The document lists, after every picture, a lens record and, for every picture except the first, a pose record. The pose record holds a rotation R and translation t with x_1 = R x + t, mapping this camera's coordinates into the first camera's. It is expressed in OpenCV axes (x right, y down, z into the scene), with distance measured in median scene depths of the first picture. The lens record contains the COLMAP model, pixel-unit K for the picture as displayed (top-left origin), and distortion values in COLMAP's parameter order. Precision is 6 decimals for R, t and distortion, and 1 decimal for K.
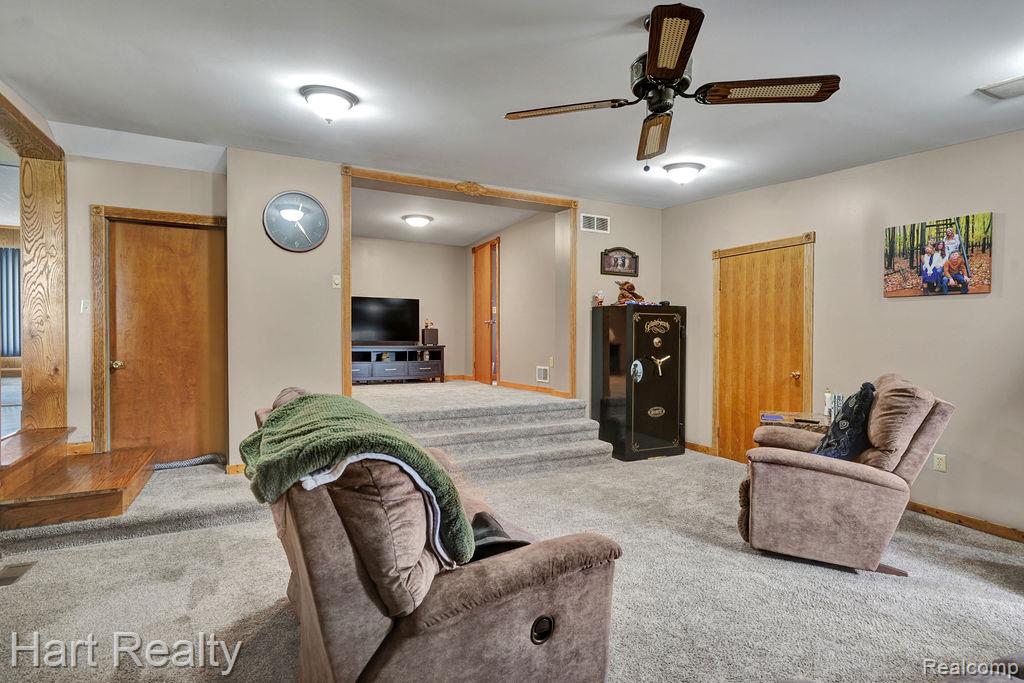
lens RADIAL K [[541.2, 0, 513.9], [0, 541.2, 339.2], [0, 0, 1]] dist [-0.002829, -0.000330]
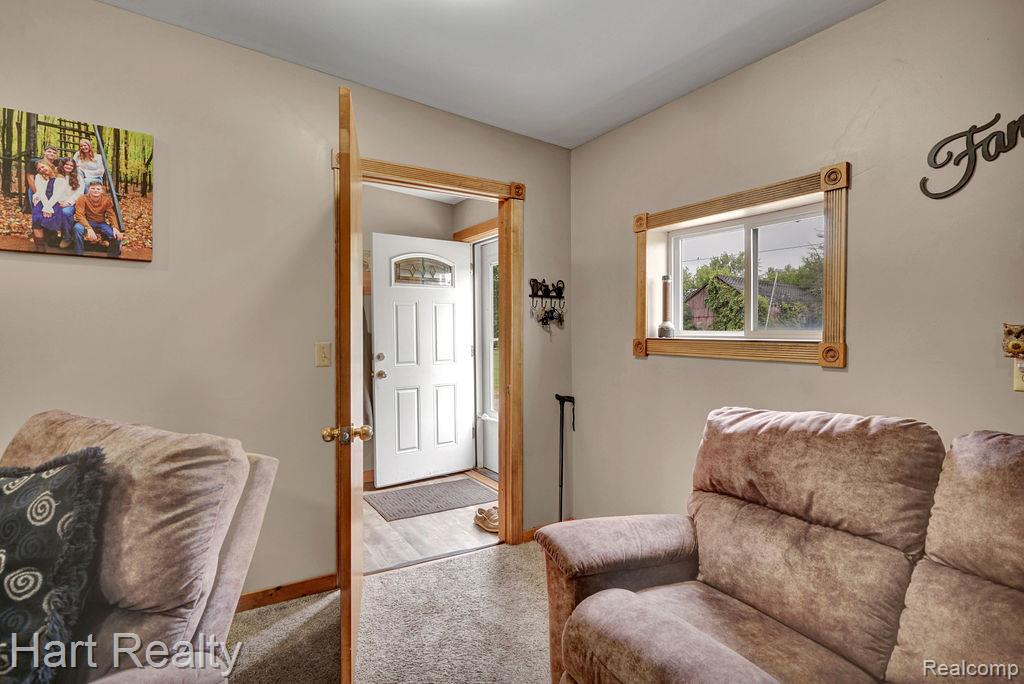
lens RADIAL K [[524.3, 0, 514.1], [0, 524.3, 335.2], [0, 0, 1]] dist [0.000553, 0.000217]
pose [[-0.096702, -0.008934, 0.995273, 0.210870], [0.009727, 0.999903, 0.009921, -0.000550], [-0.995266, 0.010641, -0.096606, 0.607171]]
